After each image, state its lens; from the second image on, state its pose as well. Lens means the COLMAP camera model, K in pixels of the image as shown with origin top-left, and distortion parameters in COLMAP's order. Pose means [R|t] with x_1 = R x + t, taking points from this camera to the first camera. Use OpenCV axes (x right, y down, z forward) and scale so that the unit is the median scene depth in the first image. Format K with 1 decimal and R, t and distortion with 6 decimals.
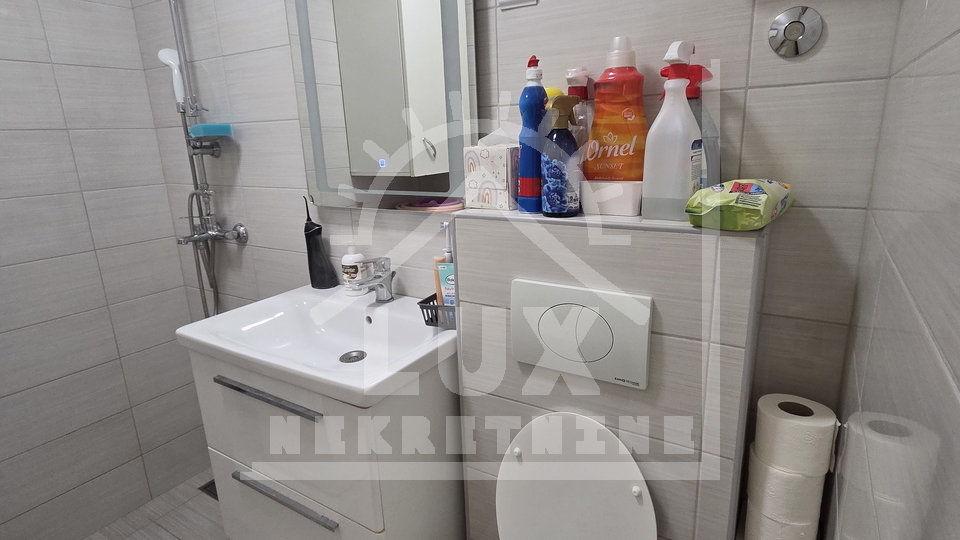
lens RADIAL K [[521.1, 0, 486.7], [0, 521.1, 268.7], [0, 0, 1]] dist [0.005516, 0.000417]
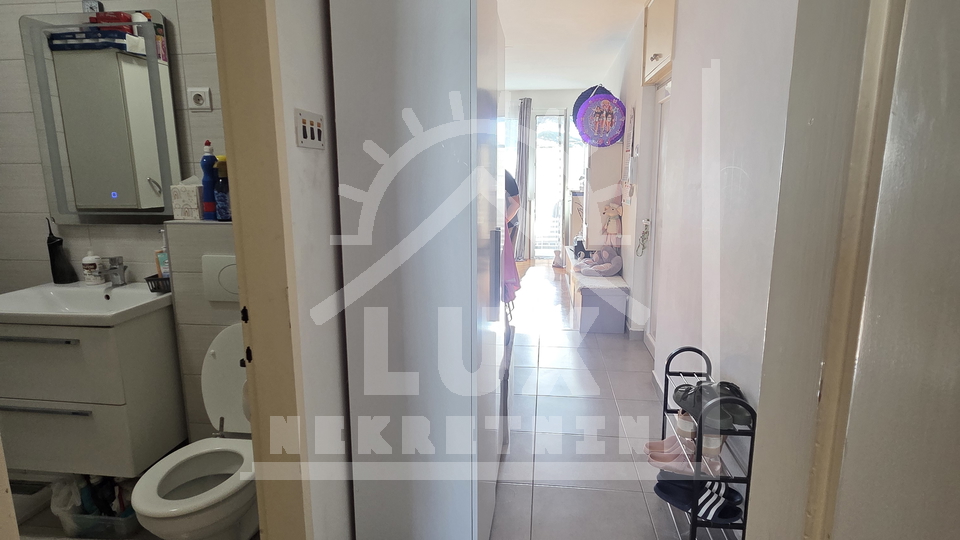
lens RADIAL K [[521.1, 0, 486.7], [0, 521.1, 268.7], [0, 0, 1]] dist [0.005516, 0.000417]
pose [[0.905448, -0.048238, 0.421708, 0.137103], [0.079999, 0.995110, -0.057937, 0.195754], [-0.416851, 0.086195, 0.904879, -0.850475]]
